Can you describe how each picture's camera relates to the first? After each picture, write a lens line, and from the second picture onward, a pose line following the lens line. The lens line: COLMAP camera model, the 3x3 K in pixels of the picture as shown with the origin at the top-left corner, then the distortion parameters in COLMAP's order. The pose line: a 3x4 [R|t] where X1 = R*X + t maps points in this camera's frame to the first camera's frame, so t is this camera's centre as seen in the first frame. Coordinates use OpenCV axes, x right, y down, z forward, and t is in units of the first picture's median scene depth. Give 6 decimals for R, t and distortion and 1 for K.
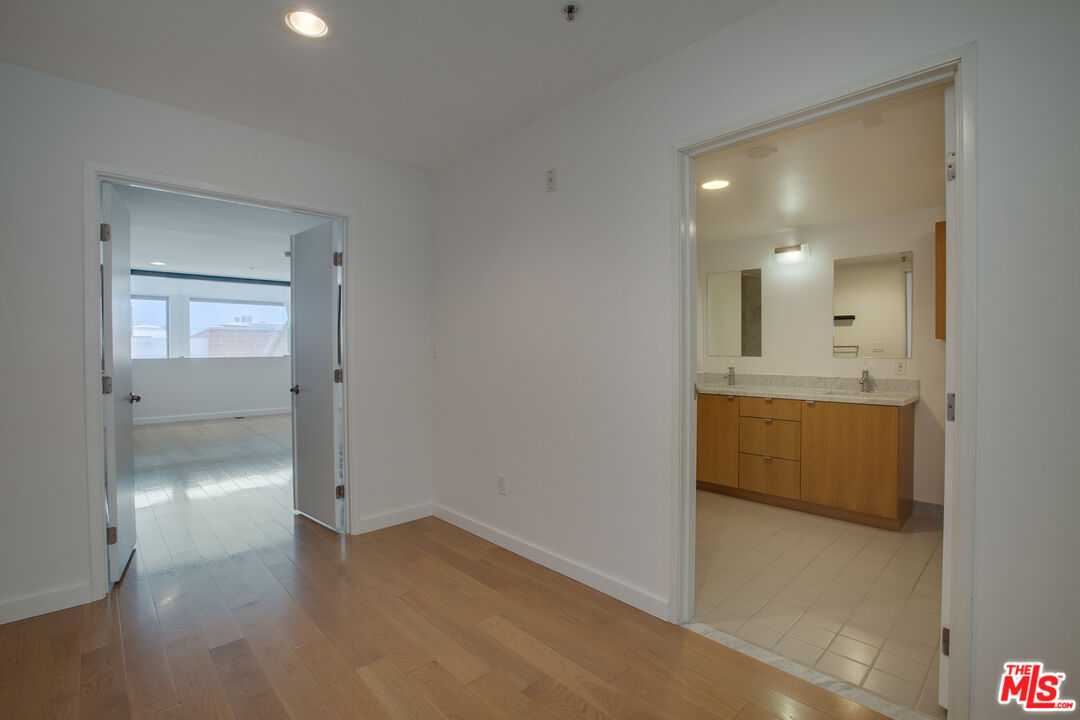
lens RADIAL K [[497.1, 0, 540.0], [0, 497.1, 360.0], [0, 0, 1]] dist [-0.033146, 0.001145]
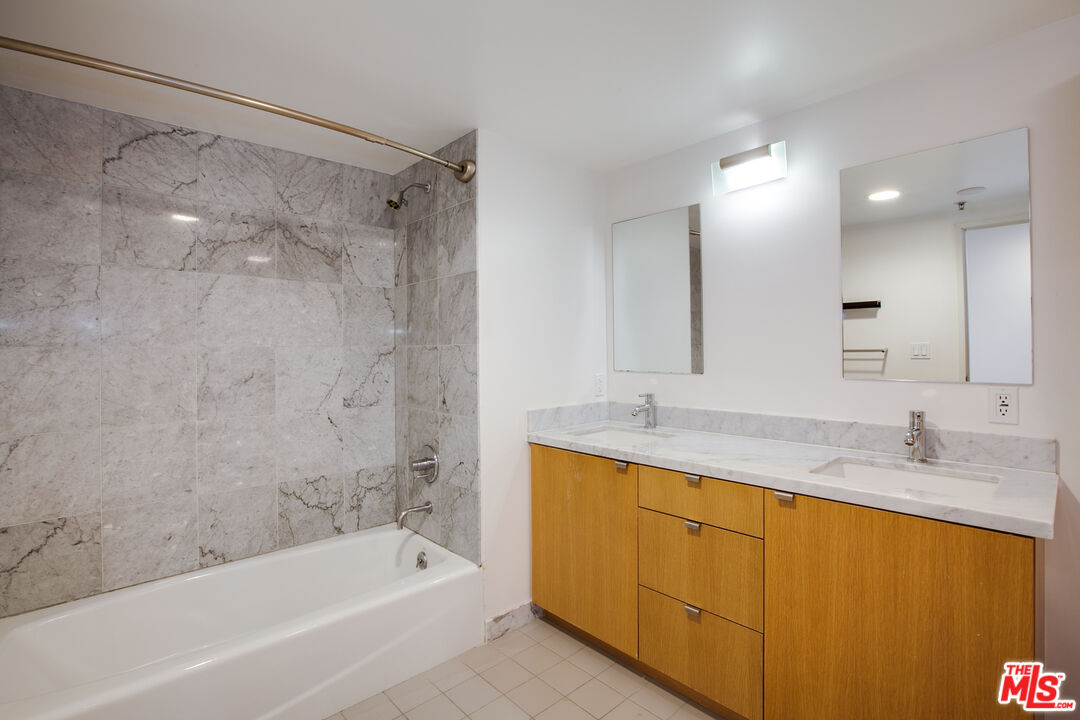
lens RADIAL K [[502.5, 0, 538.3], [0, 502.5, 355.4], [0, 0, 1]] dist [-0.038466, 0.000535]
pose [[0.999897, -0.000592, -0.014344, 0.313200], [0.000277, 0.999759, -0.021951, -0.017286], [0.014354, 0.021945, 0.999656, 0.522467]]
